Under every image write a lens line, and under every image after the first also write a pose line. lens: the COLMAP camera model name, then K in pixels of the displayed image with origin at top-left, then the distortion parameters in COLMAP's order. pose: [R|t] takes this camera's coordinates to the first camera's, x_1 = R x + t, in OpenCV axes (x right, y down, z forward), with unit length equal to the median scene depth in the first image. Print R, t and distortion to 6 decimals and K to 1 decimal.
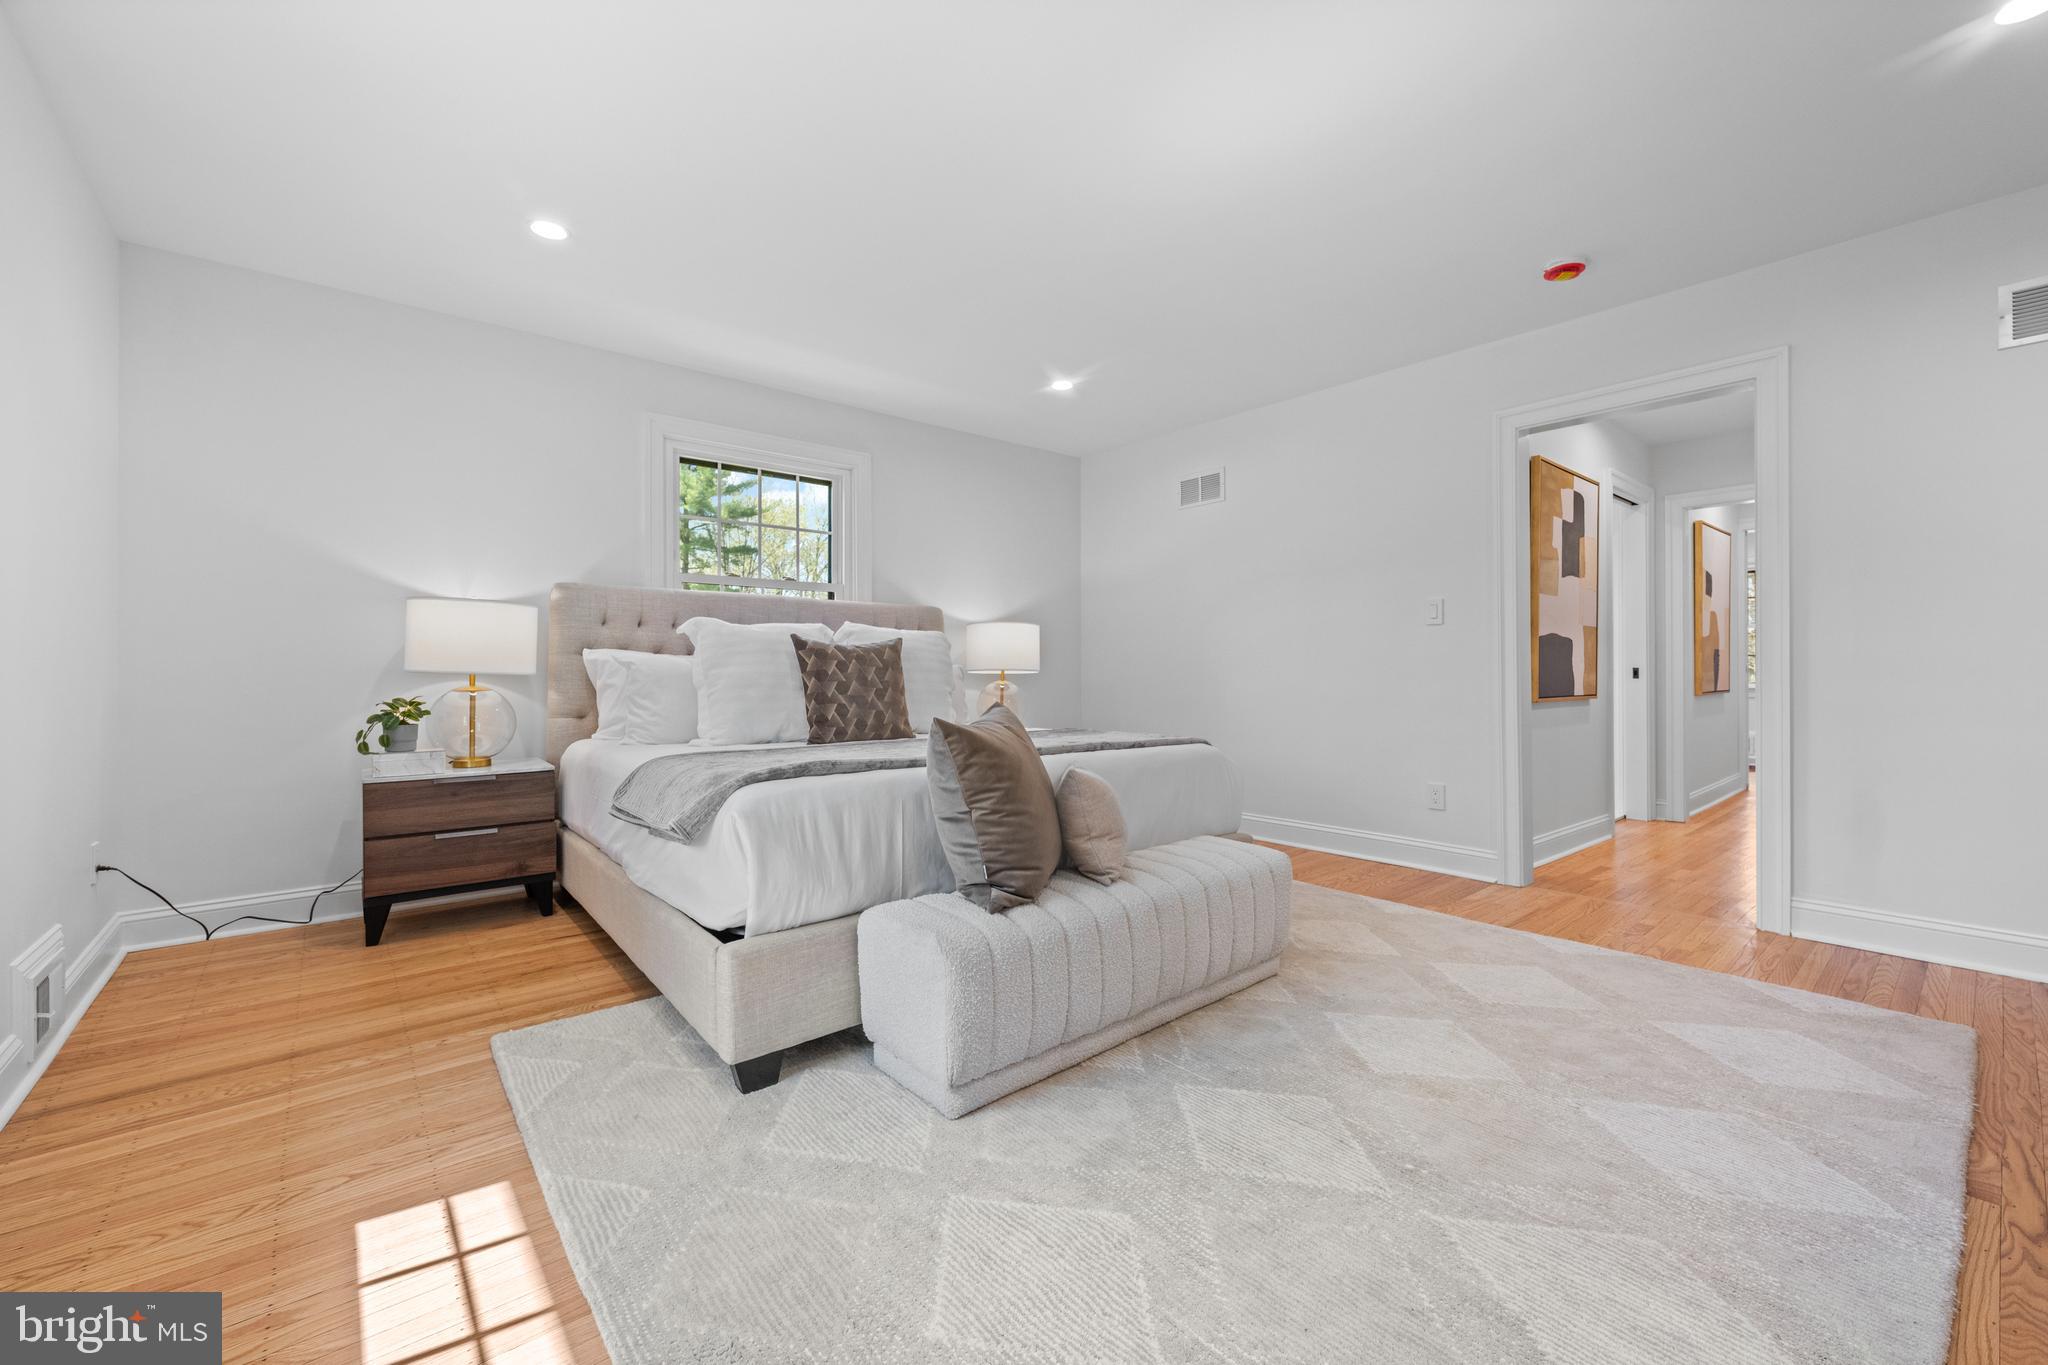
lens RADIAL K [[815.4, 0, 1023.5], [0, 815.4, 668.3], [0, 0, 1]] dist [-0.000264, -0.000023]
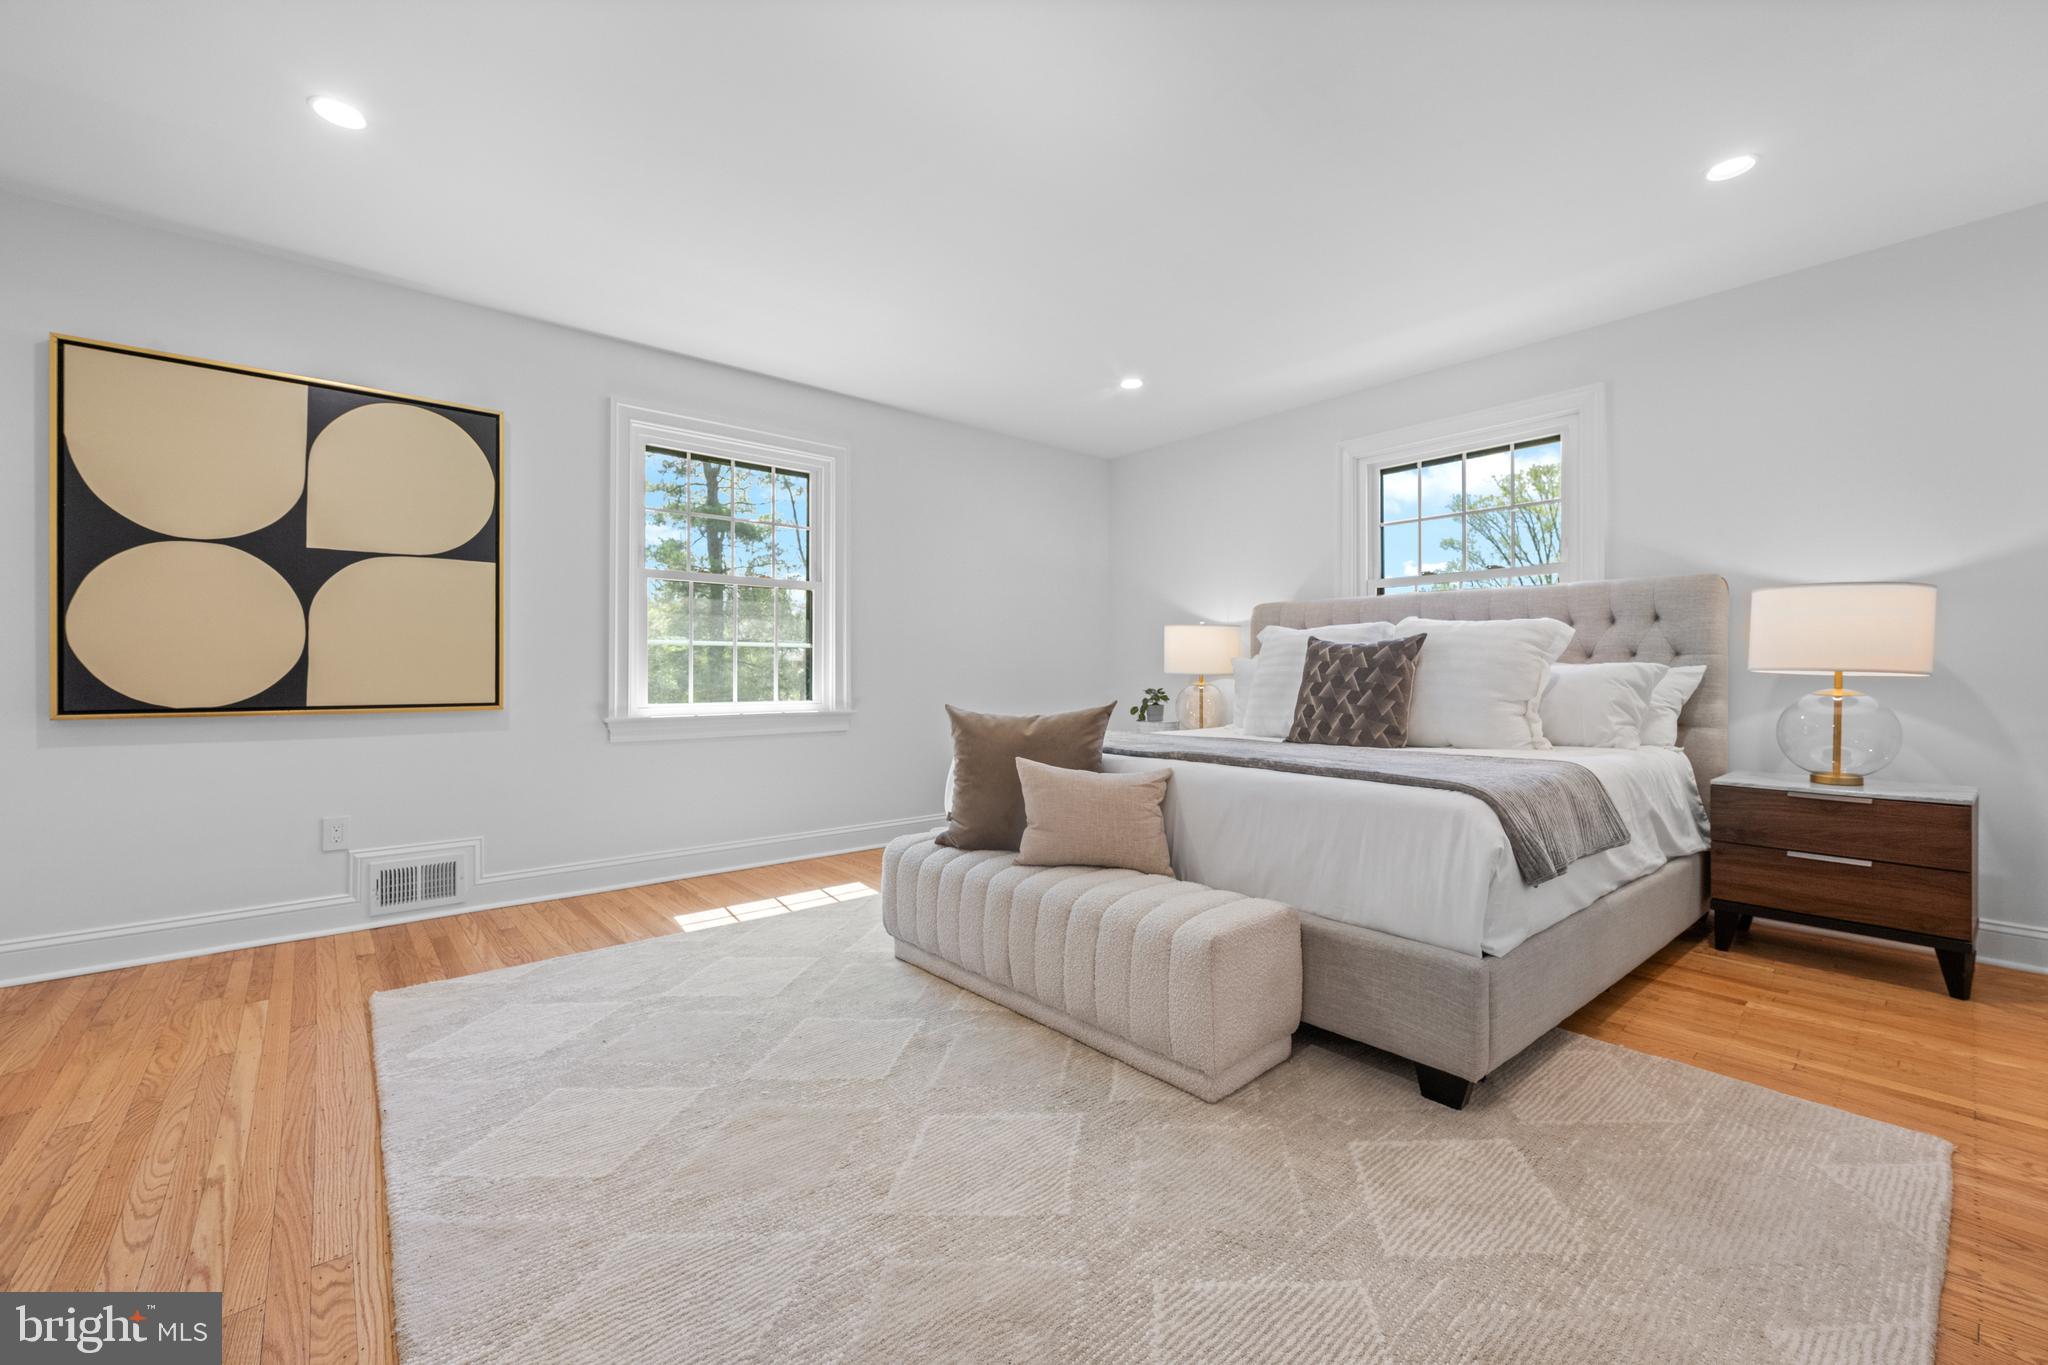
lens RADIAL K [[819.9, 0, 1023.1], [0, 819.9, 677.6], [0, 0, 1]] dist [0.001448, -0.000200]
pose [[0.011749, 0.005461, -0.999916, 0.906625], [0.004761, 0.999973, 0.005517, 0.003255], [0.999920, -0.004826, 0.011723, 0.741737]]
